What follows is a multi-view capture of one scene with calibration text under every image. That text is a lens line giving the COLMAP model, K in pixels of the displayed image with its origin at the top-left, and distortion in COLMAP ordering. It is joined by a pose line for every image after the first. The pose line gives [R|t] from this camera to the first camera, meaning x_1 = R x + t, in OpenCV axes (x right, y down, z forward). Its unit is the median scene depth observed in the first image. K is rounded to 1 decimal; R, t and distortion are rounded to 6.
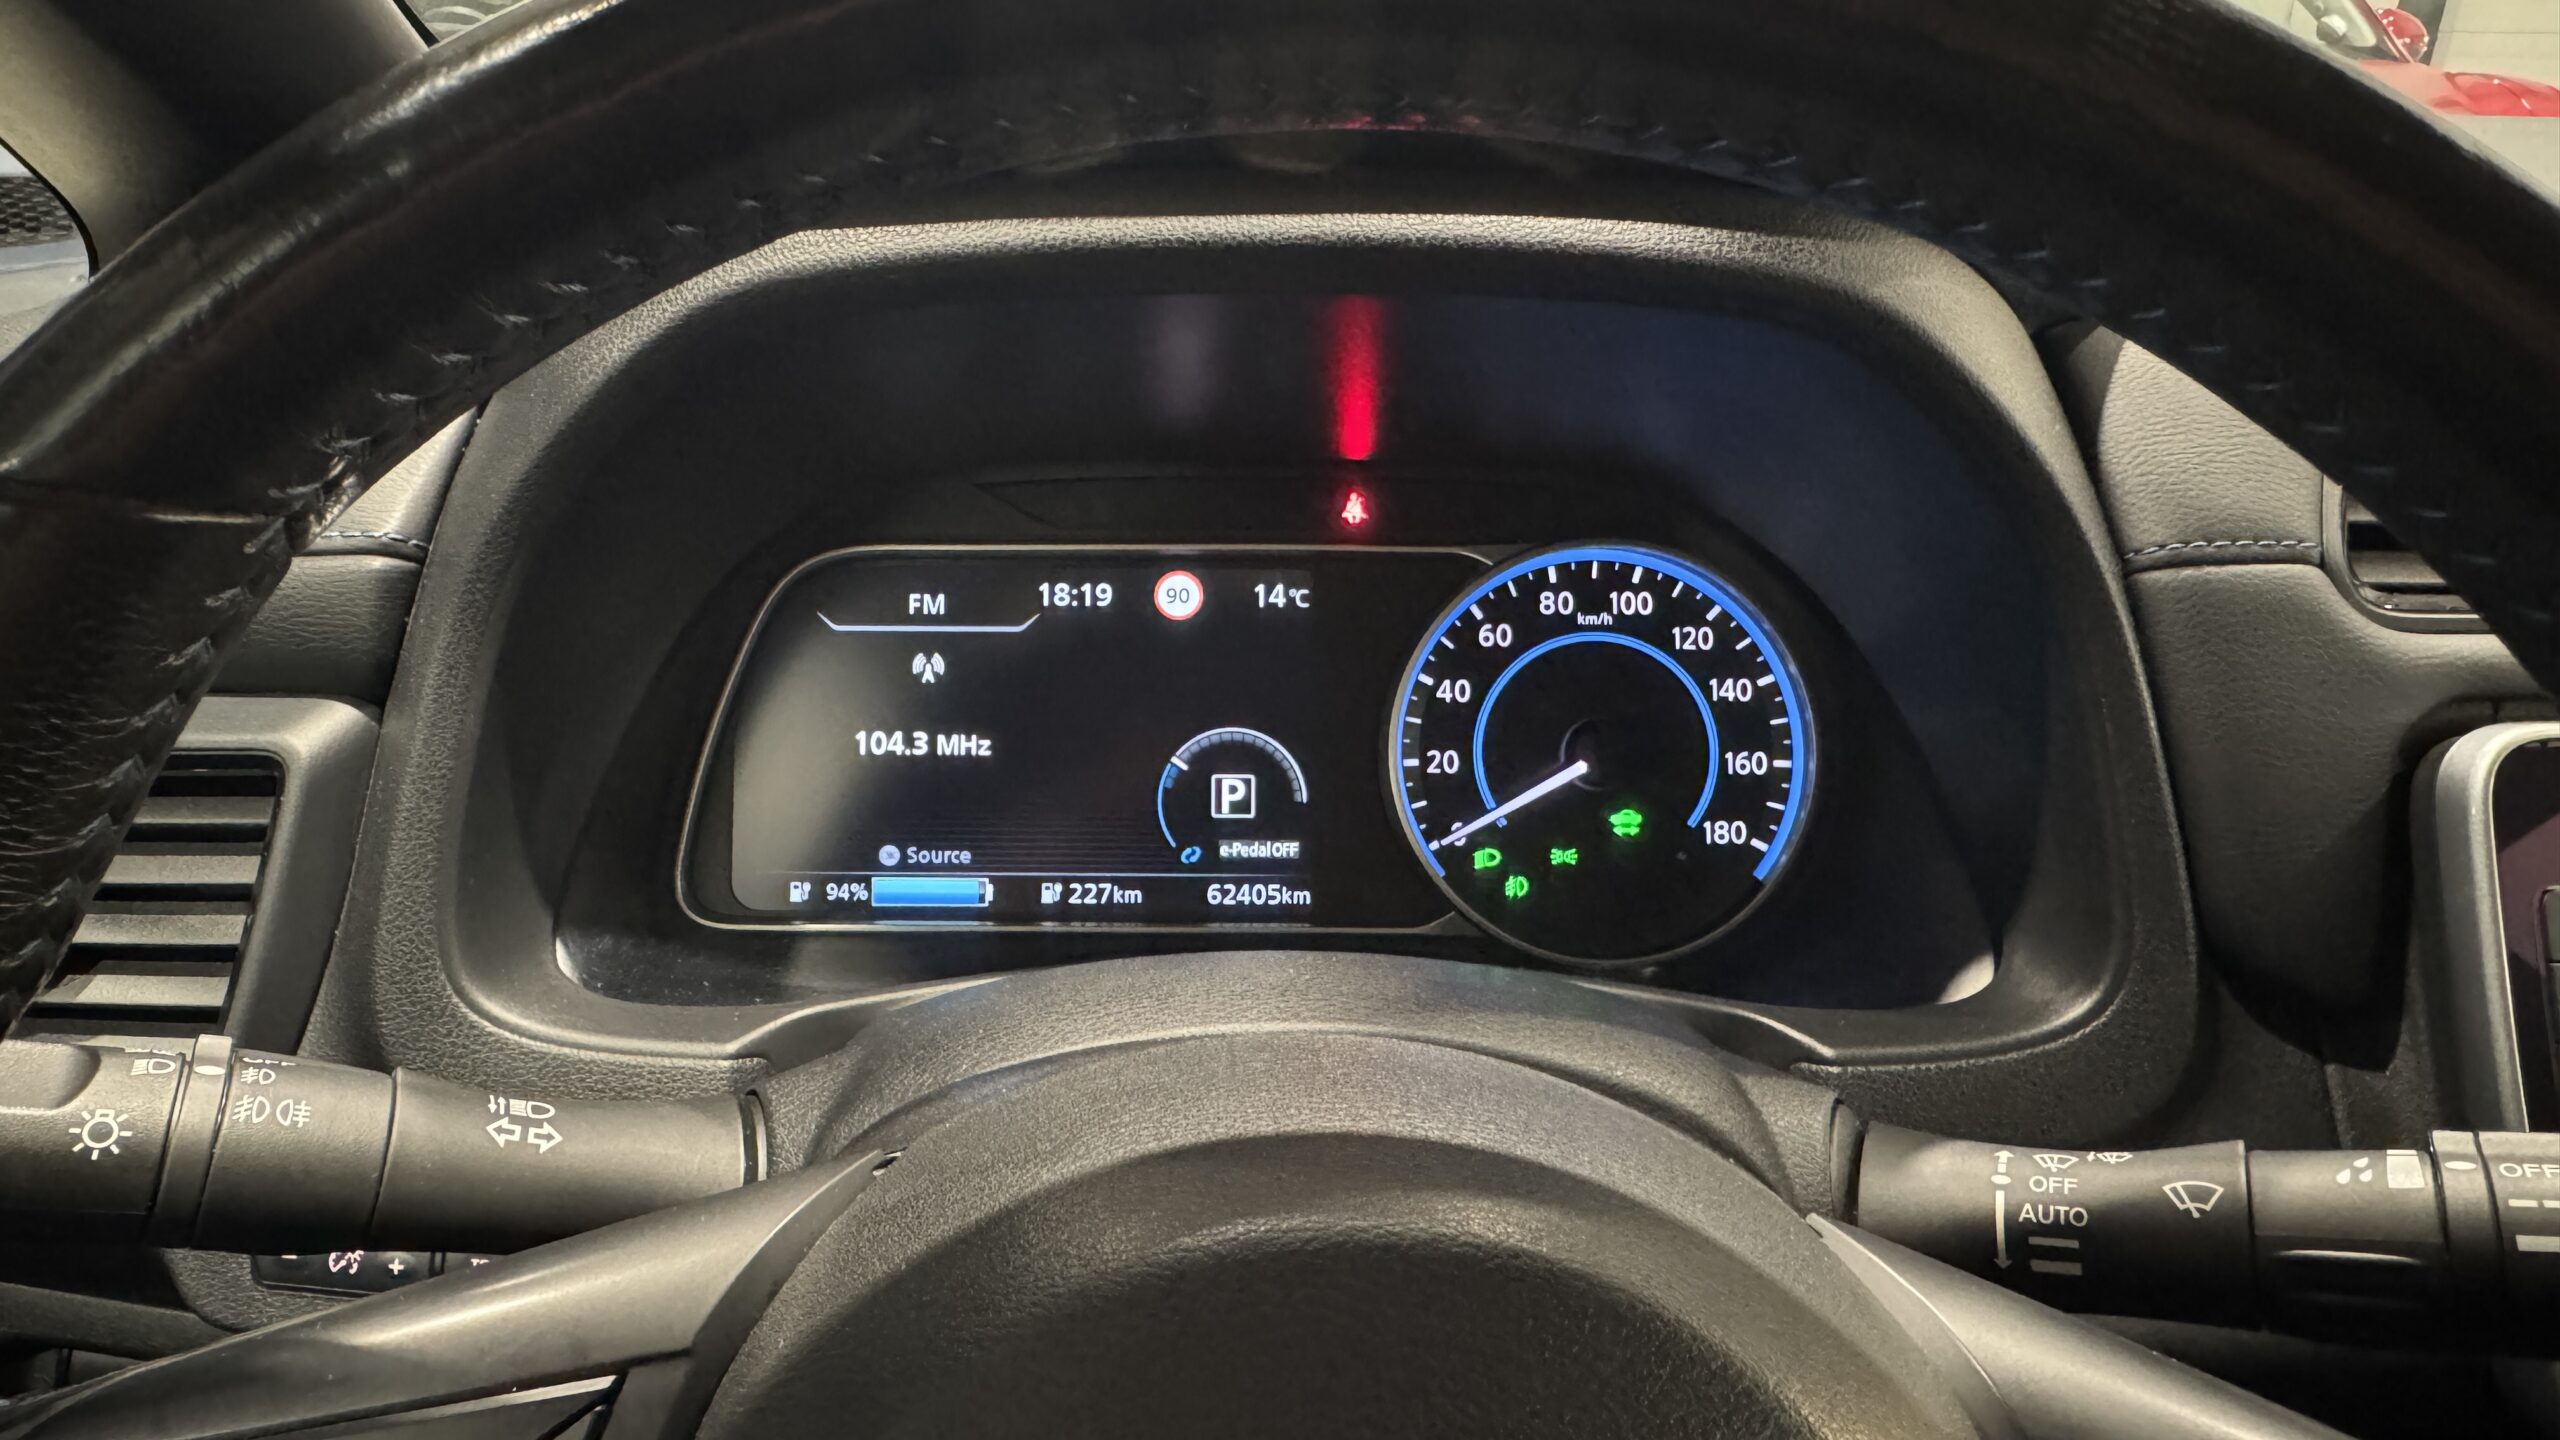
lens RADIAL K [[1679.1, 0, 1185.3], [0, 1679.1, 722.7], [0, 0, 1]] dist [0.005051, 0.000660]
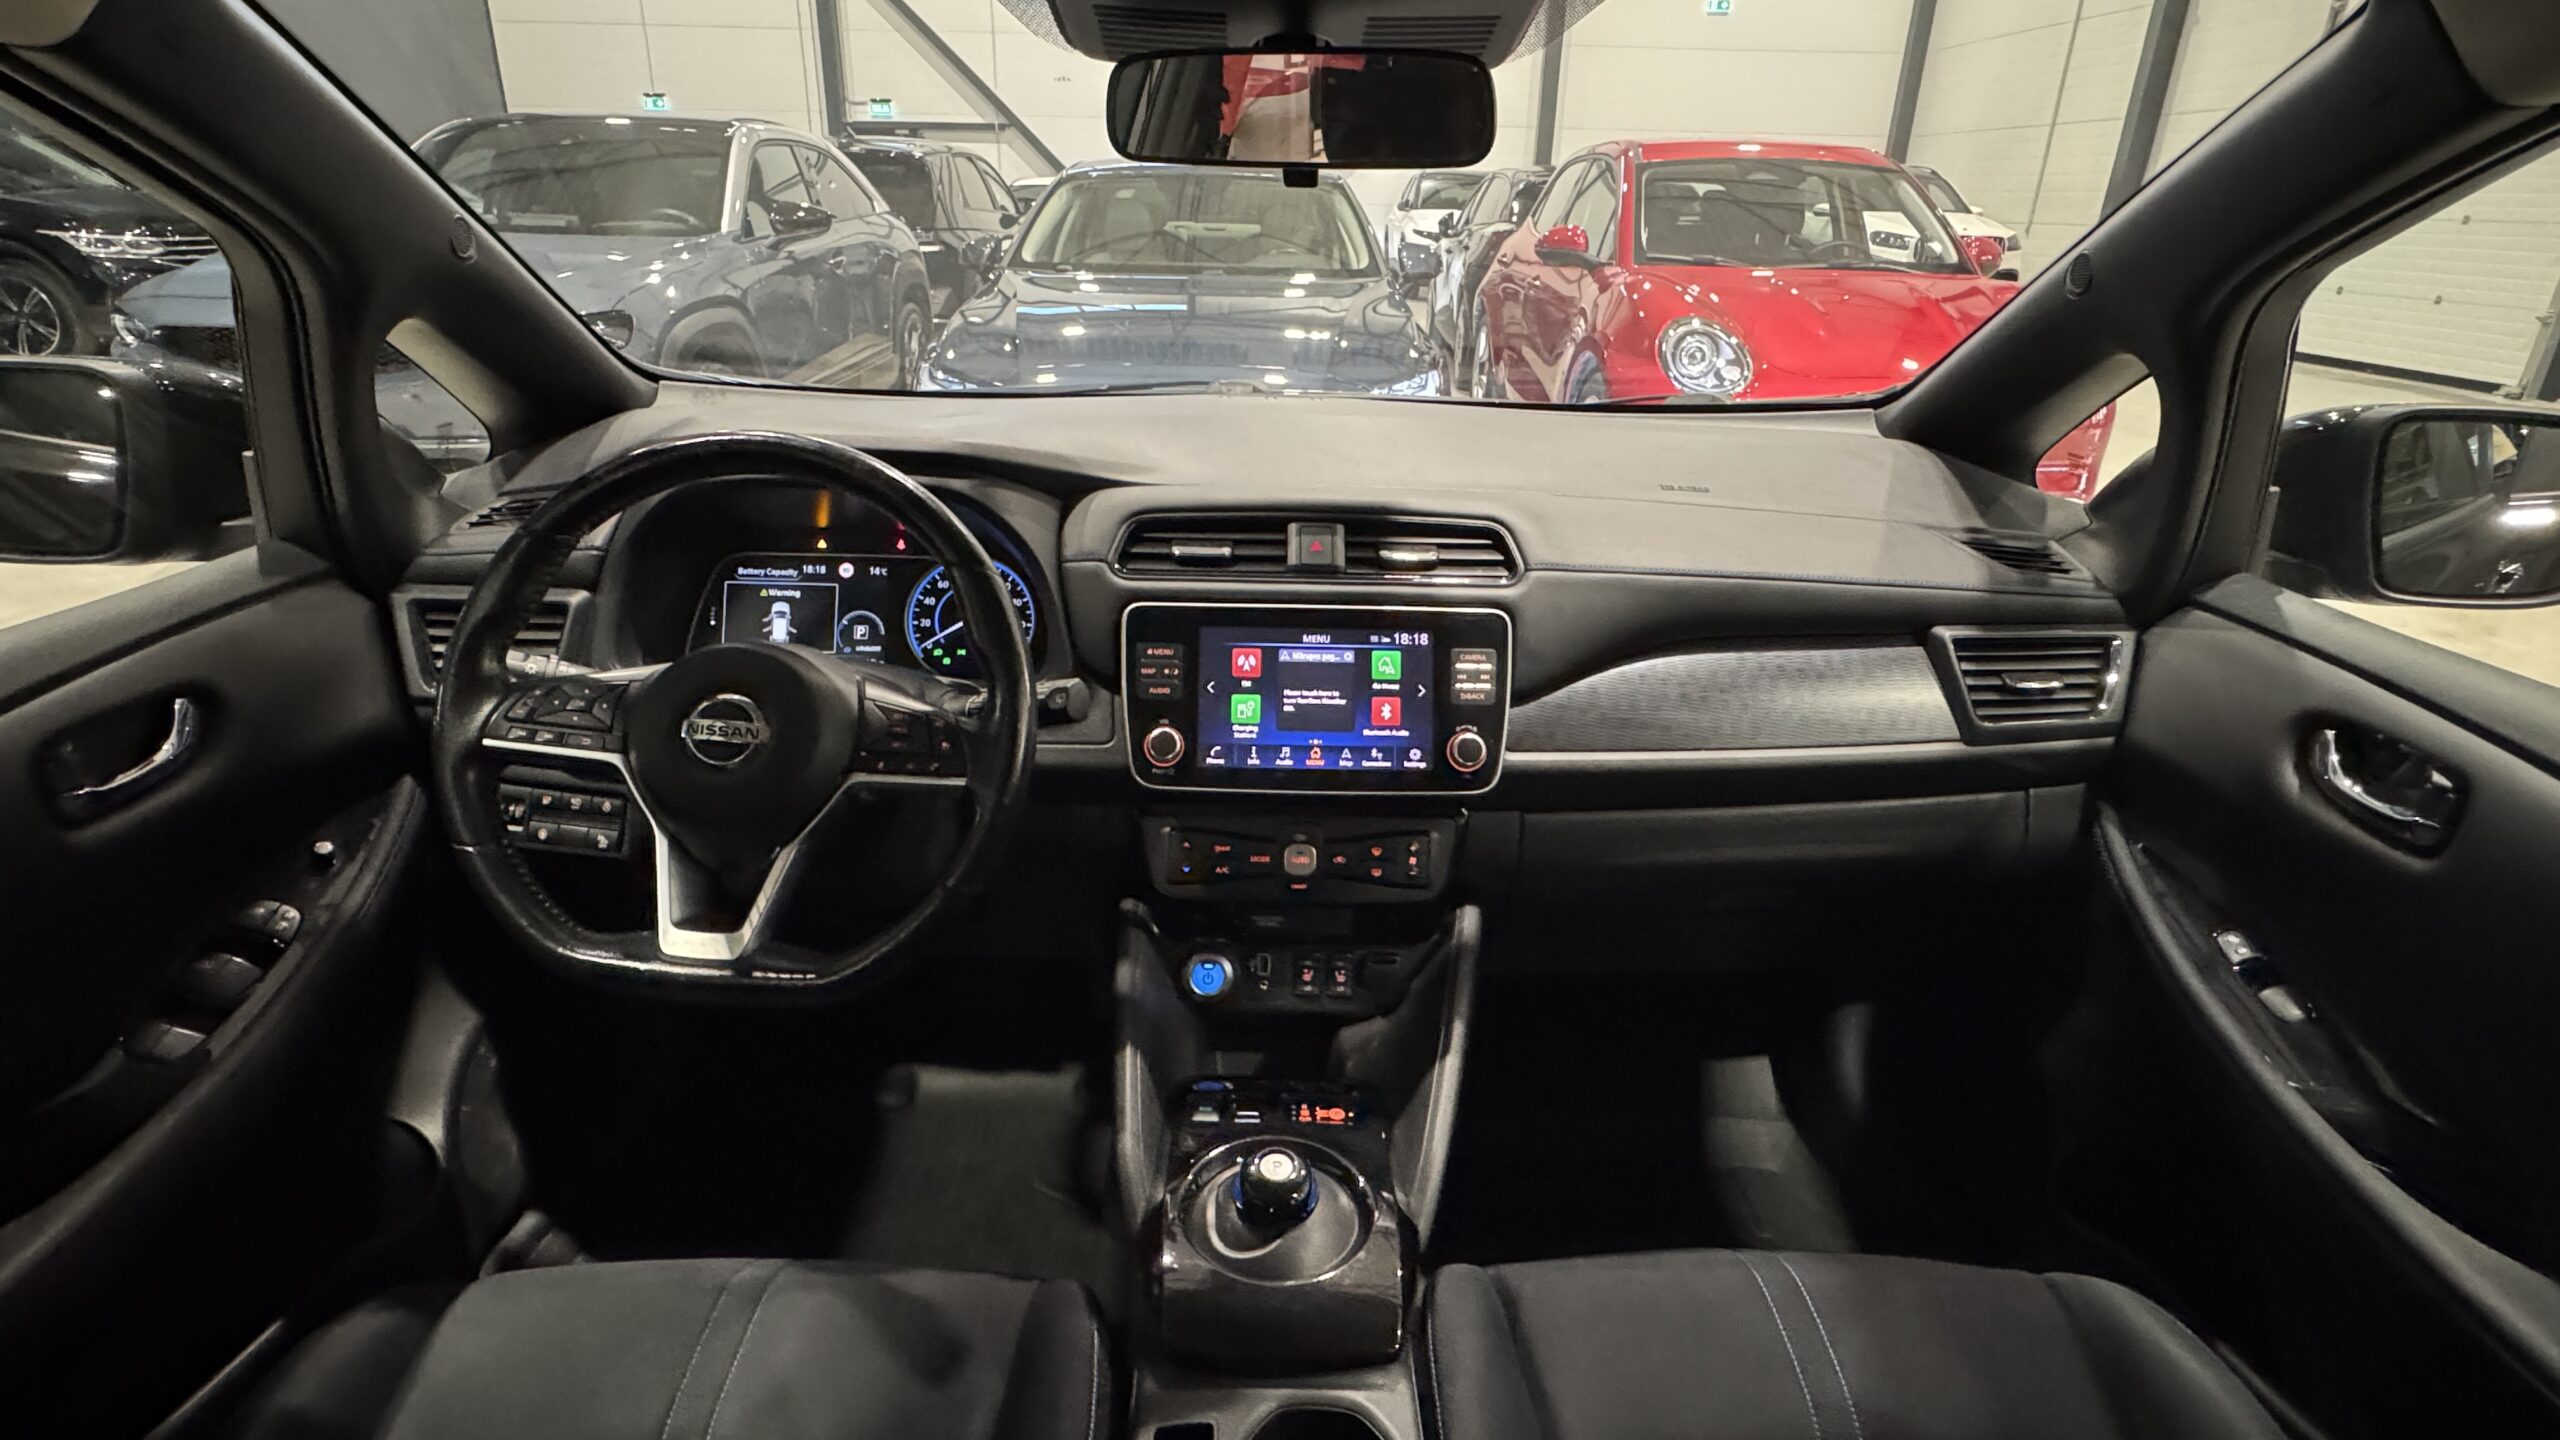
lens RADIAL K [[1292.7, 0, 1280.0], [0, 1292.7, 720.0], [0, 0, 1]] dist [-0.007547, 0.000963]
pose [[0.999401, 0.015771, 0.030792, 0.766123], [-0.015843, 0.999872, 0.002094, 0.195917], [-0.030755, -0.002581, 0.999524, -1.527291]]
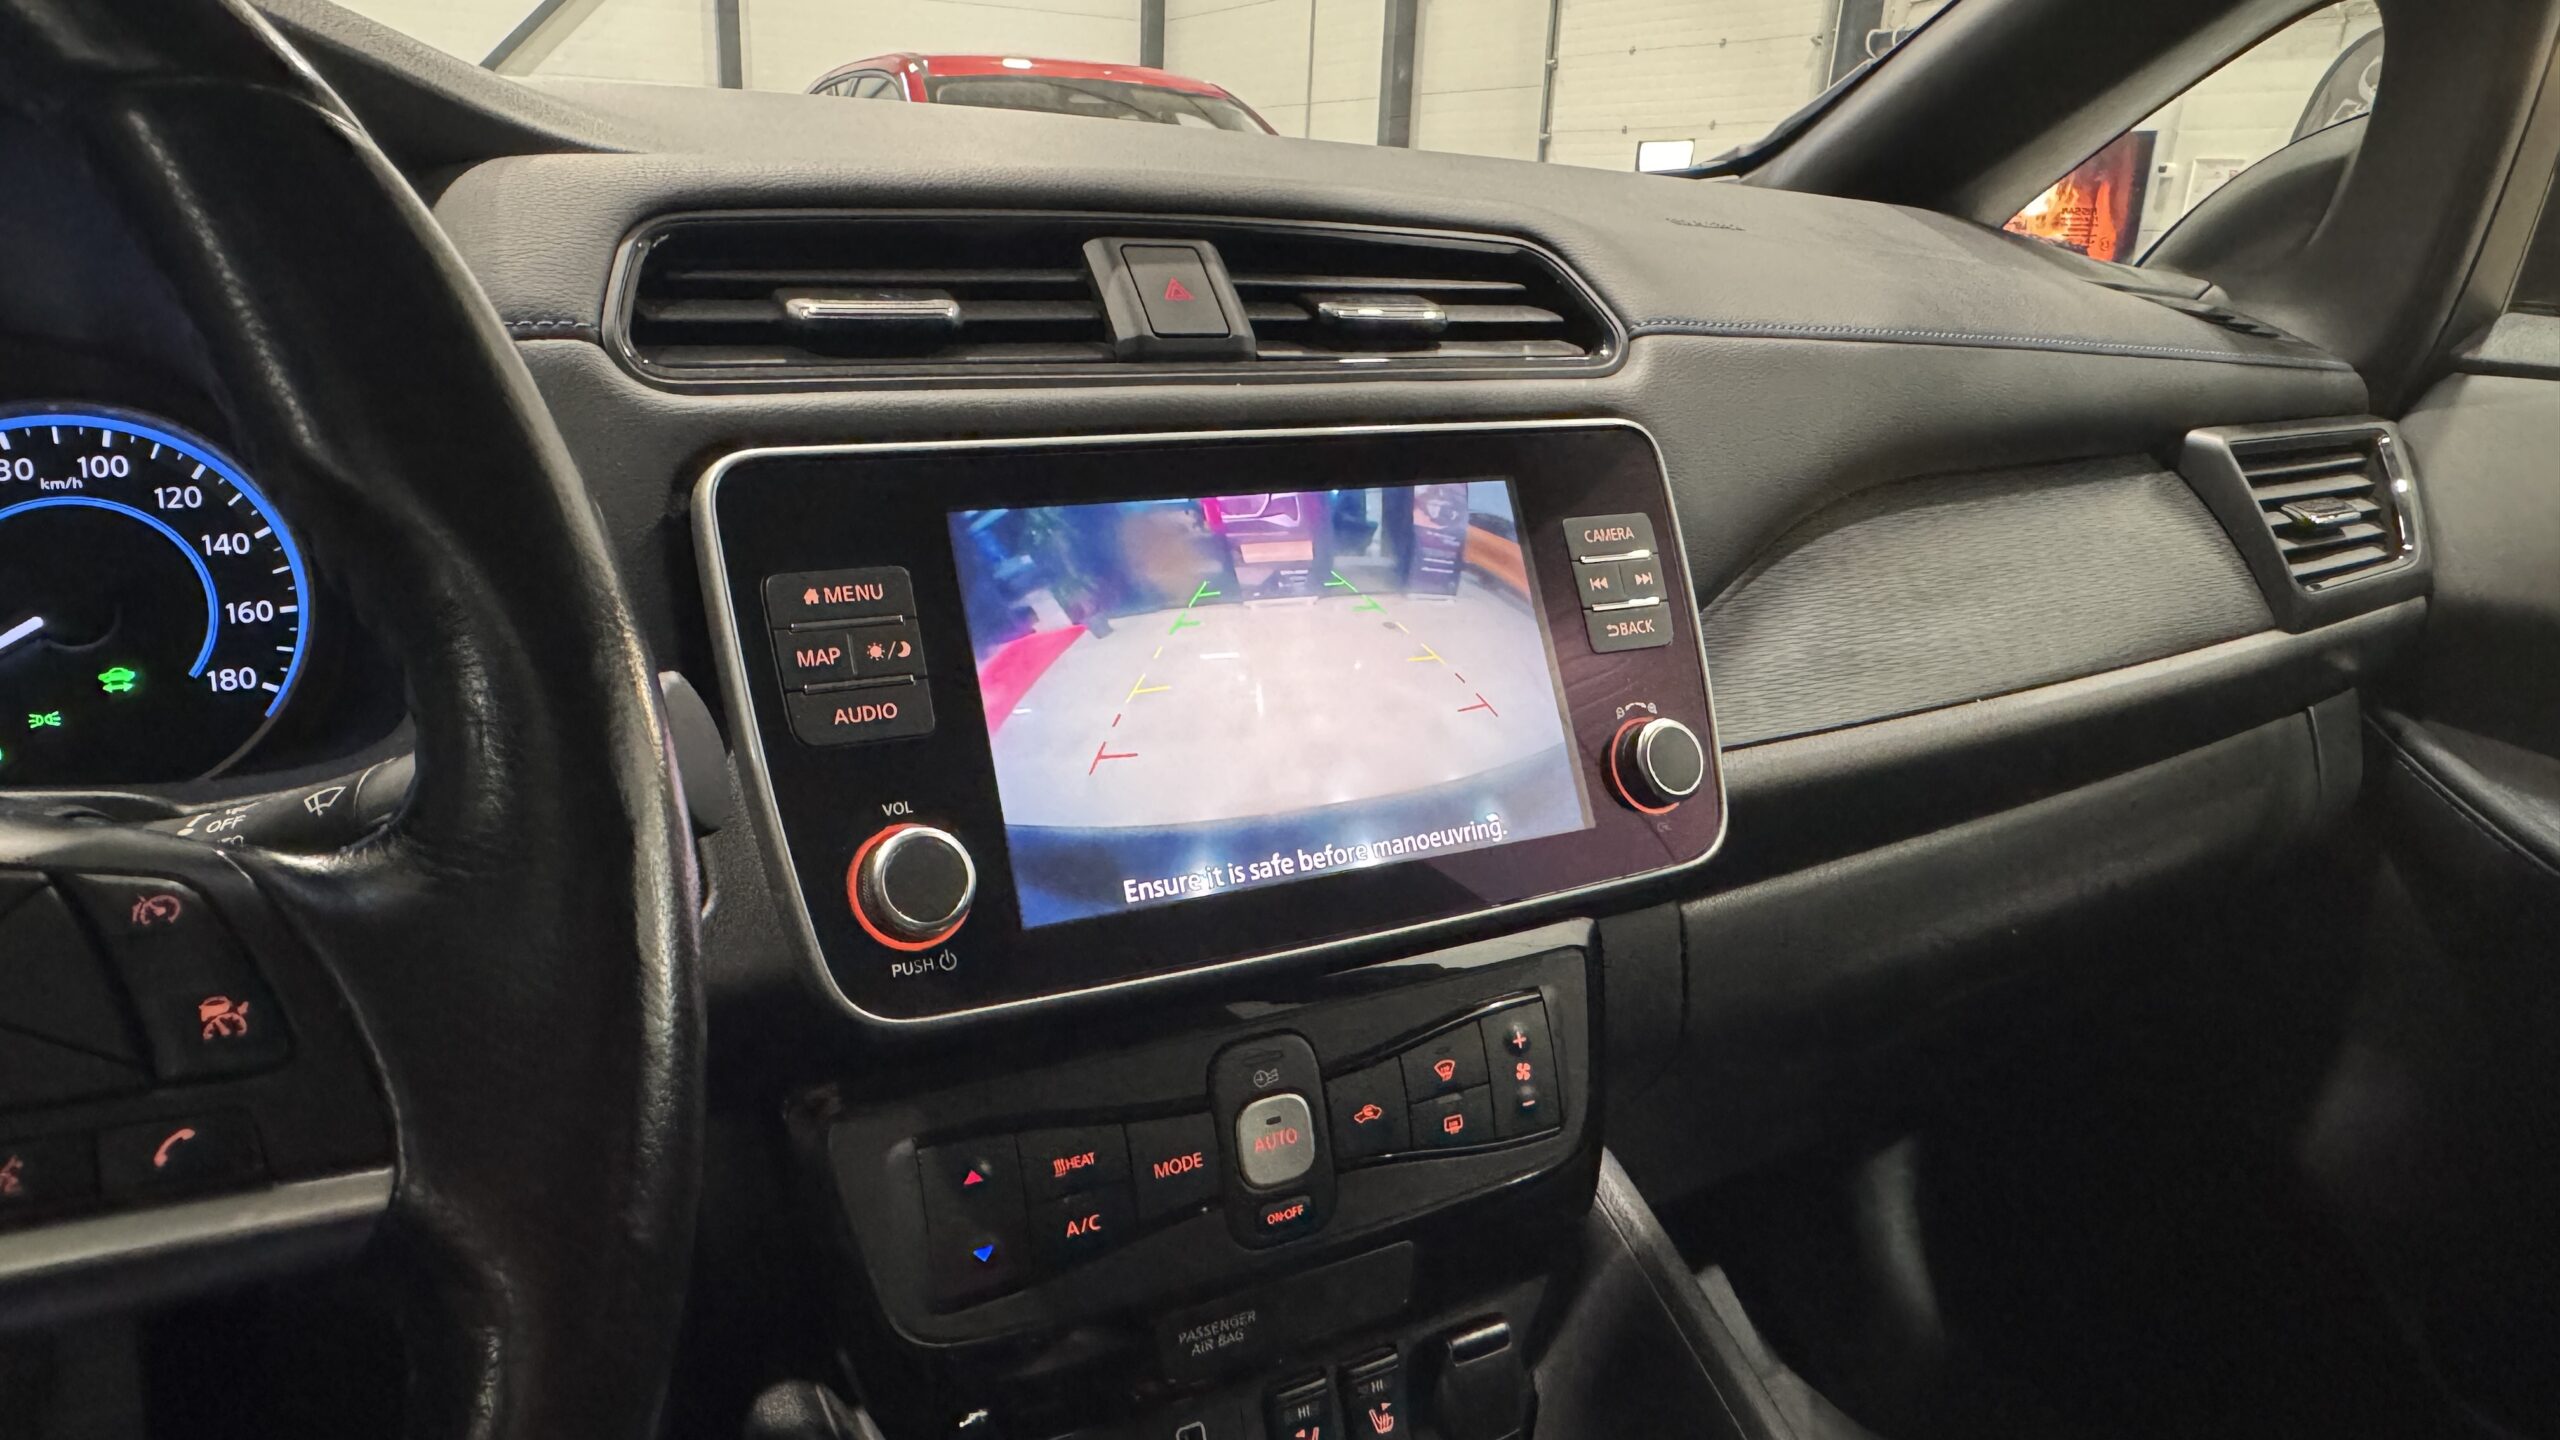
lens RADIAL K [[1648.4, 0, 1229.5], [0, 1648.4, 712.9], [0, 0, 1]] dist [-0.005493, 0.001326]
pose [[0.876651, -0.110789, 0.468198, 0.380897], [0.151771, 0.987120, -0.050595, 0.227940], [-0.456562, 0.115413, 0.882174, -0.161989]]
